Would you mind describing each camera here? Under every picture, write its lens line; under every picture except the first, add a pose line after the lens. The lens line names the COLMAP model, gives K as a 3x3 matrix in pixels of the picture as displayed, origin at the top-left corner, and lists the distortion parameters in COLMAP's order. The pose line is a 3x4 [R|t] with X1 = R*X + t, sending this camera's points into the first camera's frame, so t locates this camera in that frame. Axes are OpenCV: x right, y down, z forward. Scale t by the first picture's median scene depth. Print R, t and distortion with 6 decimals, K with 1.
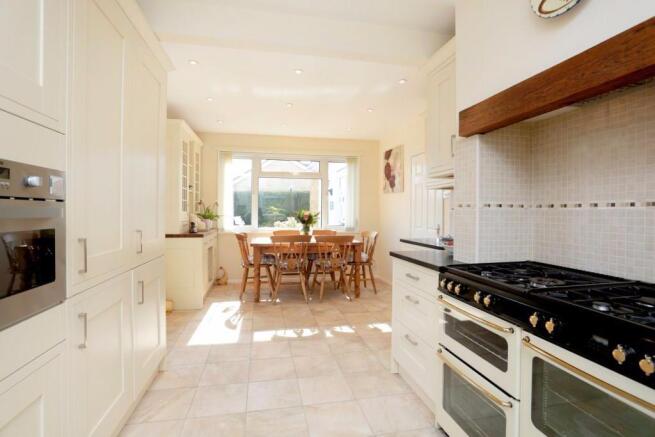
lens RADIAL K [[322.4, 0, 326.9], [0, 322.4, 219.0], [0, 0, 1]] dist [-0.026623, -0.000125]
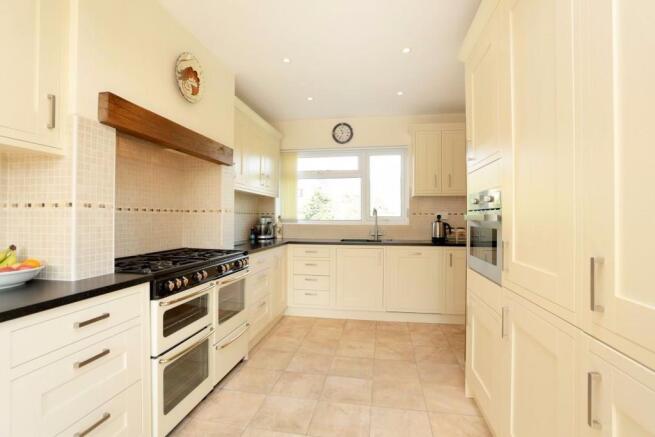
lens RADIAL K [[322.4, 0, 327.4], [0, 322.4, 215.8], [0, 0, 1]] dist [-0.026623, -0.000125]
pose [[-0.938731, -0.010167, 0.344500, -0.423948], [-0.005047, 0.999863, 0.015755, -0.034613], [-0.344613, 0.013052, -0.938654, 1.694595]]
